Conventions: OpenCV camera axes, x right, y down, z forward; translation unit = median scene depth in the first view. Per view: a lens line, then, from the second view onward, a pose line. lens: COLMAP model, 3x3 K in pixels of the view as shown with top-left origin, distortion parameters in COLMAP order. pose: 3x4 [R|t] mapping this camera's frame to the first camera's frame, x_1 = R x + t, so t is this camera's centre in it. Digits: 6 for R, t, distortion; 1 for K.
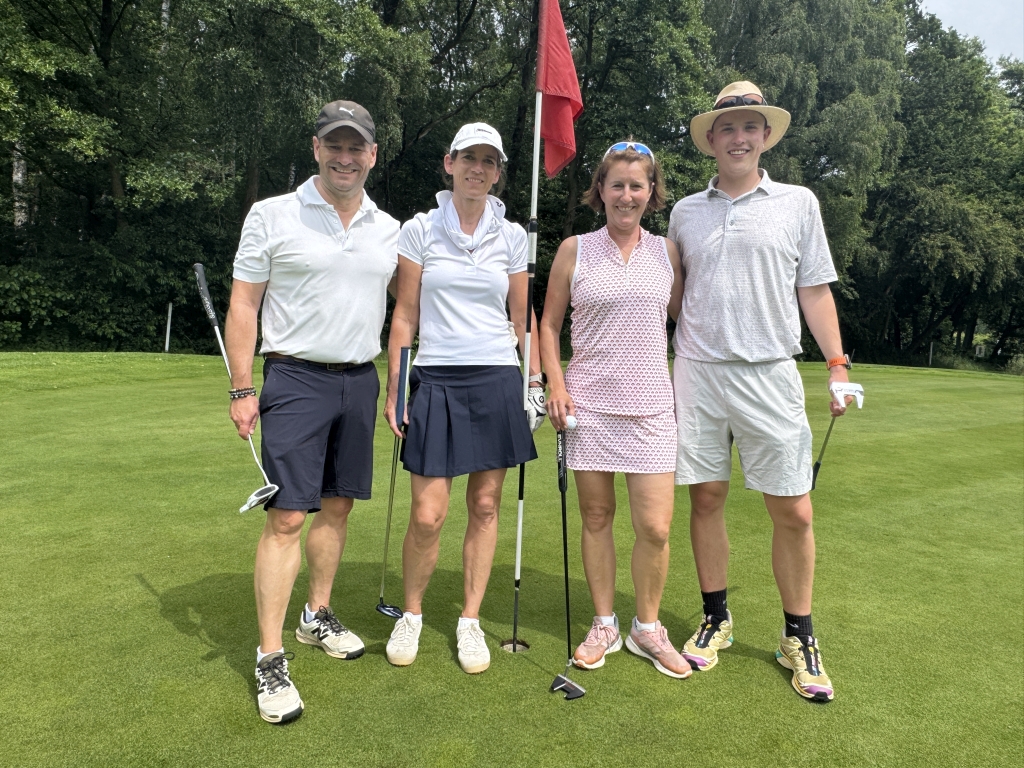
lens RADIAL K [[690.1, 0, 515.7], [0, 690.1, 374.6], [0, 0, 1]] dist [-0.027986, 0.016188]
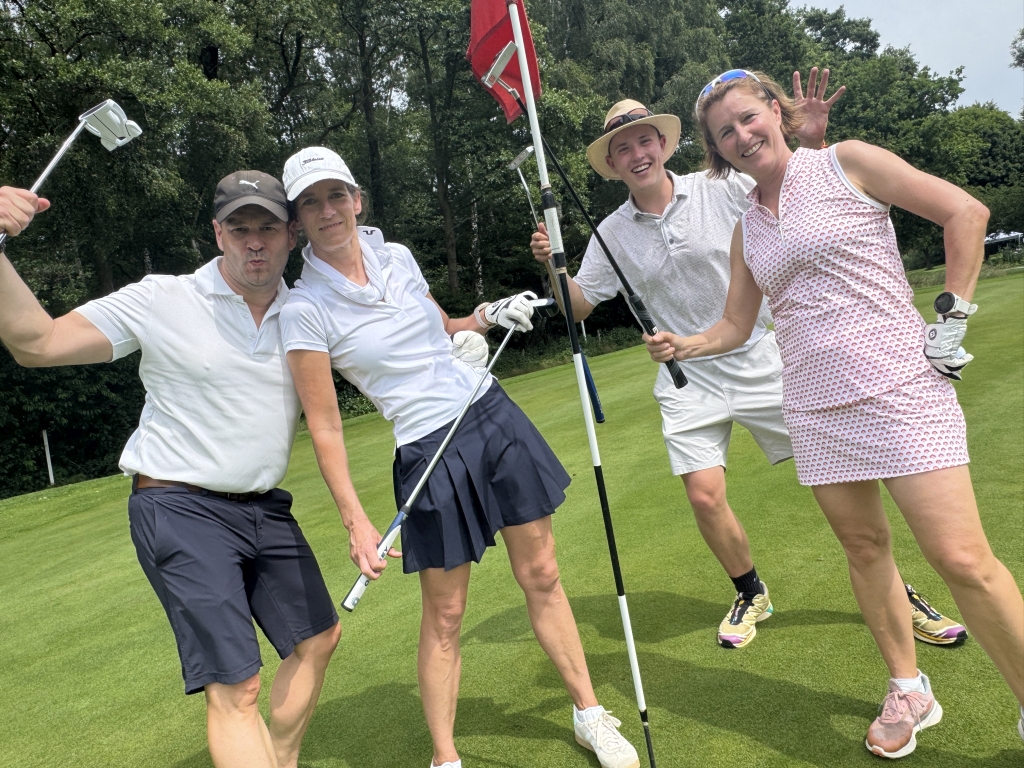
lens RADIAL K [[690.1, 0, 511.7], [0, 690.1, 385.5], [0, 0, 1]] dist [-0.027986, 0.016188]
pose [[0.960709, -0.247123, 0.126369, -0.014877], [0.249637, 0.968330, -0.004201, -0.005006], [-0.121329, 0.035582, 0.991974, 0.038439]]
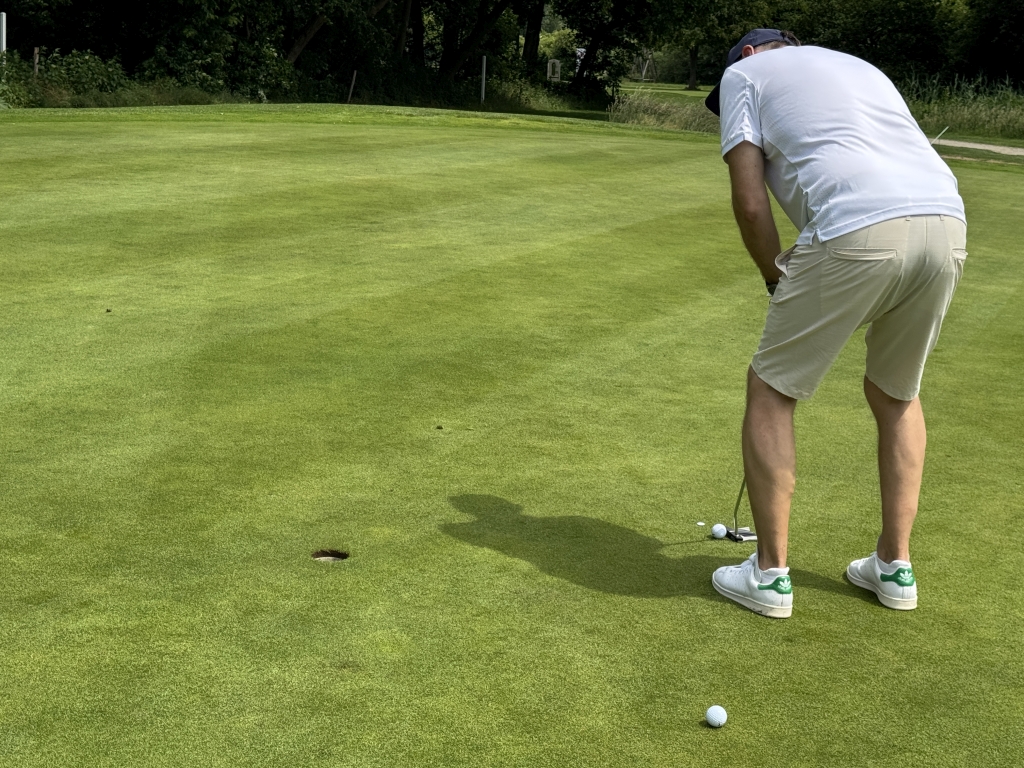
lens RADIAL K [[1577.3, 0, 506.4], [0, 1577.3, 377.6], [0, 0, 1]] dist [0.129597, 0.000000]
pose [[0.839379, -0.109006, 0.532504, -0.089983], [0.023439, 0.986032, 0.164899, -0.011378], [-0.543041, -0.125931, 0.830210, -0.066967]]
